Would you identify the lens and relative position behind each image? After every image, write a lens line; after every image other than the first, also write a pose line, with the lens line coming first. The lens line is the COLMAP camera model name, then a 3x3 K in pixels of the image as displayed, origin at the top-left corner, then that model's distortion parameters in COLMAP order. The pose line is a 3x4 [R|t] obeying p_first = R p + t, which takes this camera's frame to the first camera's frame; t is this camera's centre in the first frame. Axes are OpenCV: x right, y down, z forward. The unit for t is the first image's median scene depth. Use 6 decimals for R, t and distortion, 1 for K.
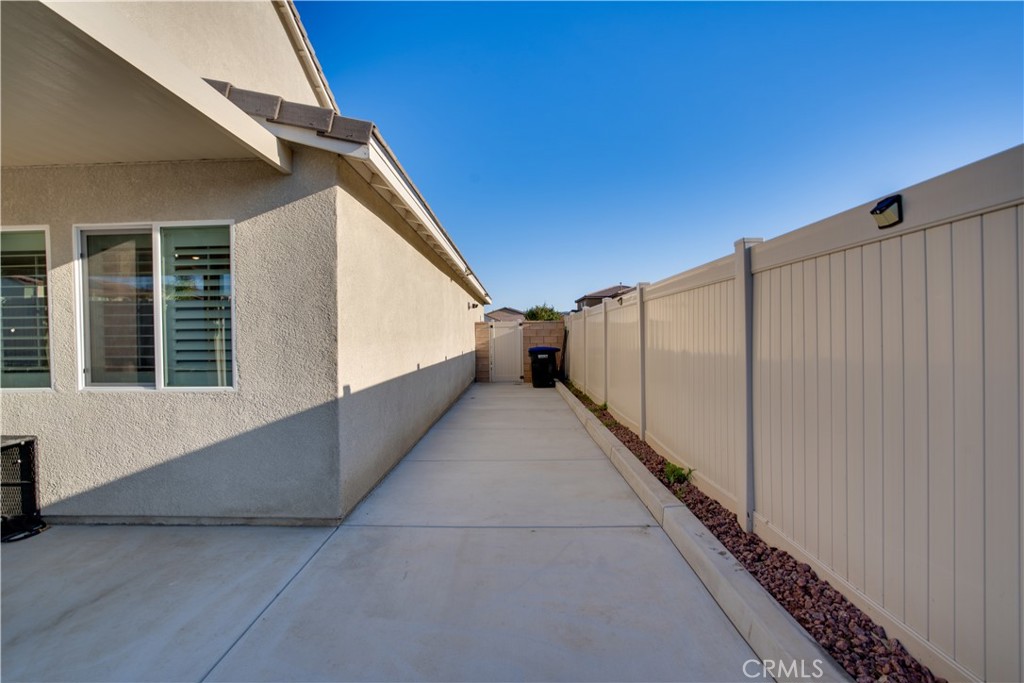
lens RADIAL K [[474.3, 0, 510.4], [0, 474.3, 343.6], [0, 0, 1]] dist [-0.046185, 0.014586]
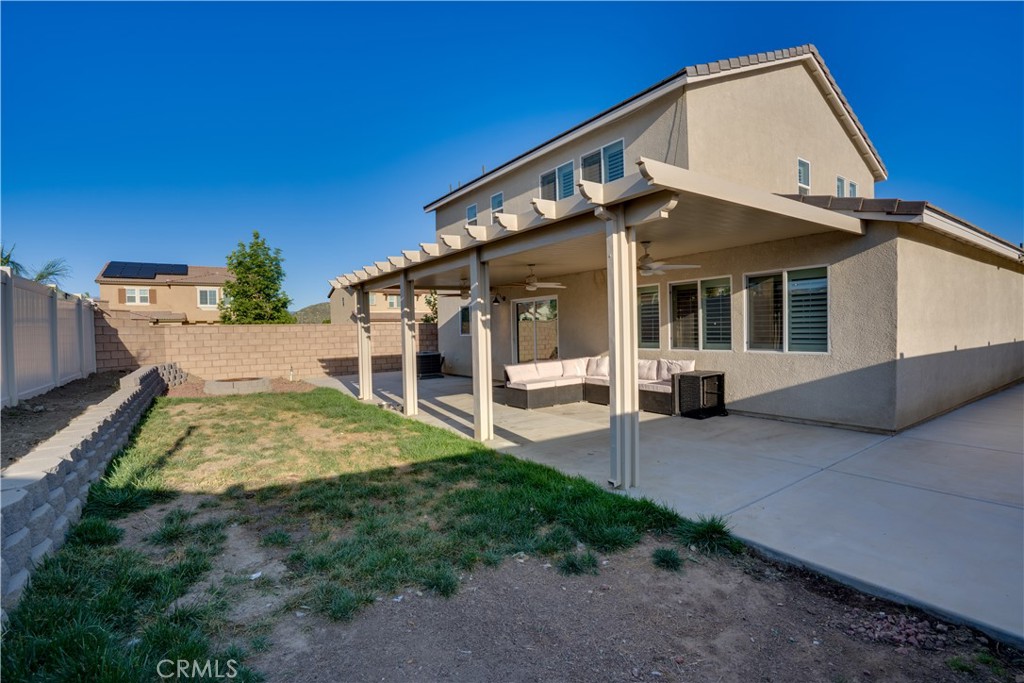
lens RADIAL K [[468.3, 0, 512.0], [0, 468.3, 341.5], [0, 0, 1]] dist [-0.070774, 0.034463]
pose [[0.579092, 0.017907, -0.815066, 0.168528], [-0.001036, 0.999774, 0.021229, 0.011567], [0.815262, -0.011450, 0.578979, -1.098053]]
